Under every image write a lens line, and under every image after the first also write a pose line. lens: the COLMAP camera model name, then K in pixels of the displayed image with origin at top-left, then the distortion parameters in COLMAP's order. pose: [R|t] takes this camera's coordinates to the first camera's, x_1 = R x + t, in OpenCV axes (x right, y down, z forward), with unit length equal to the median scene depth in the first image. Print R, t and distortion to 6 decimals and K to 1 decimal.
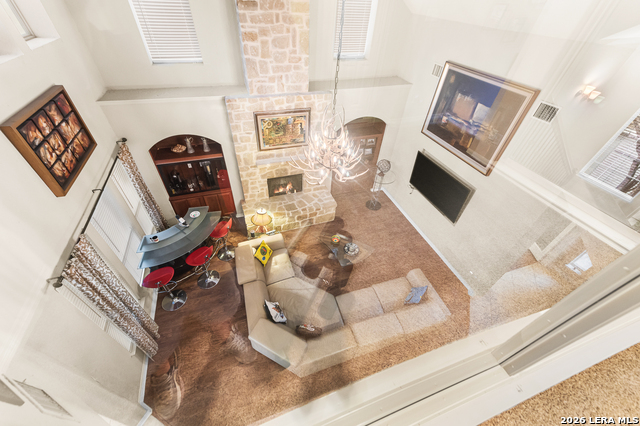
lens RADIAL K [[261.4, 0, 307.0], [0, 261.4, 198.7], [0, 0, 1]] dist [-0.000163, 0.000028]
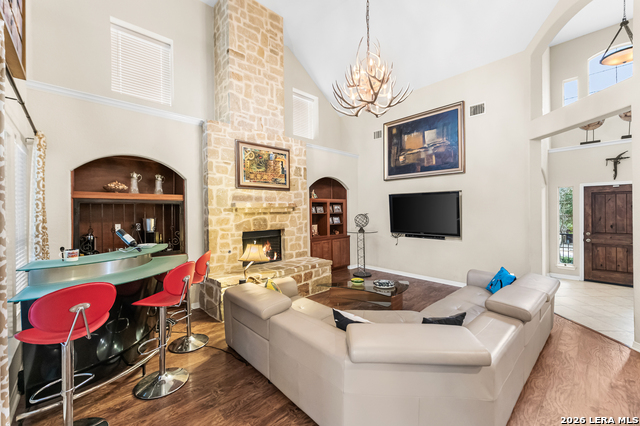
lens RADIAL K [[261.4, 0, 307.0], [0, 261.4, 198.7], [0, 0, 1]] dist [-0.000163, 0.000028]
pose [[0.916467, -0.010367, 0.399975, -0.323420], [0.277897, 0.735694, -0.617679, 0.422181], [-0.287856, 0.677235, 0.677120, 0.434259]]
